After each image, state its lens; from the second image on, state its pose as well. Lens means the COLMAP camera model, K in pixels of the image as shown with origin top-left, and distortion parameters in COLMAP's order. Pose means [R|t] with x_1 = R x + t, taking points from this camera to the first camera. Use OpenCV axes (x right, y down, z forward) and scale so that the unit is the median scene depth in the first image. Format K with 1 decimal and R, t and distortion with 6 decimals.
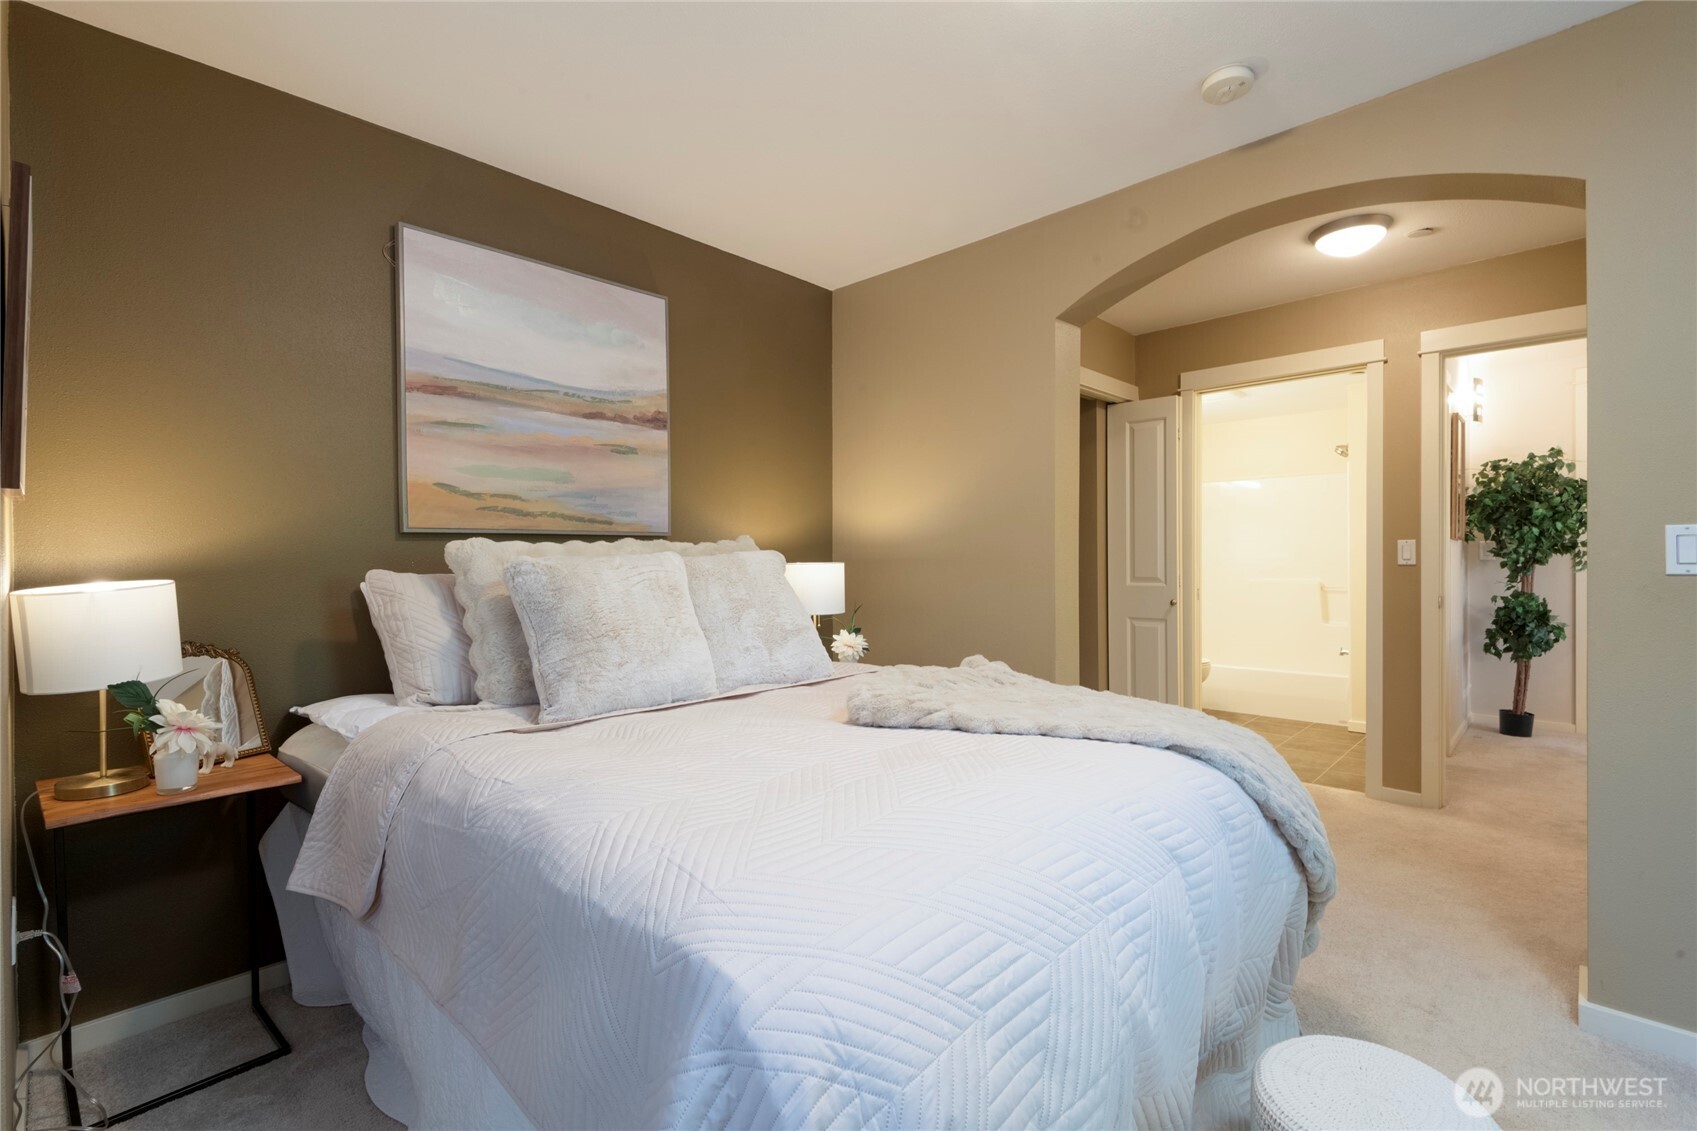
lens RADIAL K [[752.1, 0, 855.4], [0, 752.1, 556.1], [0, 0, 1]] dist [0.028523, -0.021587]
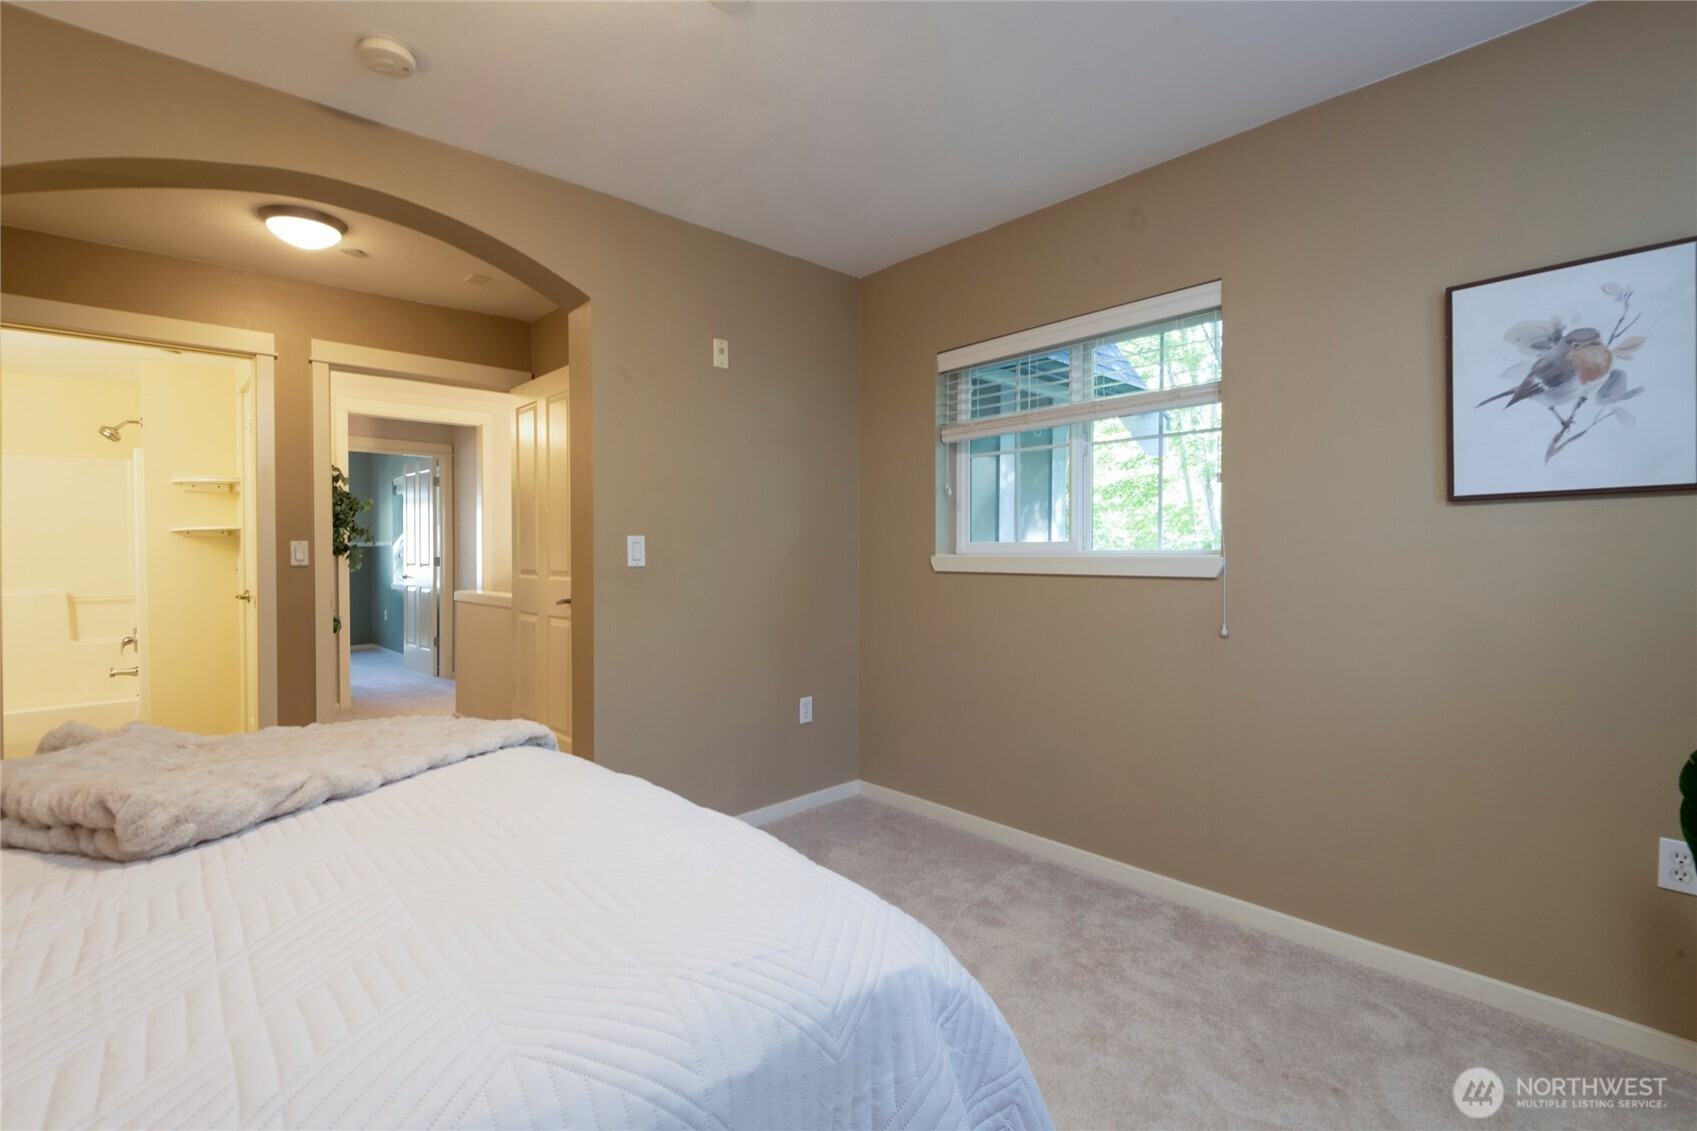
lens RADIAL K [[752.1, 0, 855.4], [0, 752.1, 556.1], [0, 0, 1]] dist [0.028523, -0.021587]
pose [[0.059639, -0.000446, 0.998220, -0.273340], [0.005498, 0.999985, 0.000118, 0.002862], [-0.998205, 0.005481, 0.059640, 0.236184]]
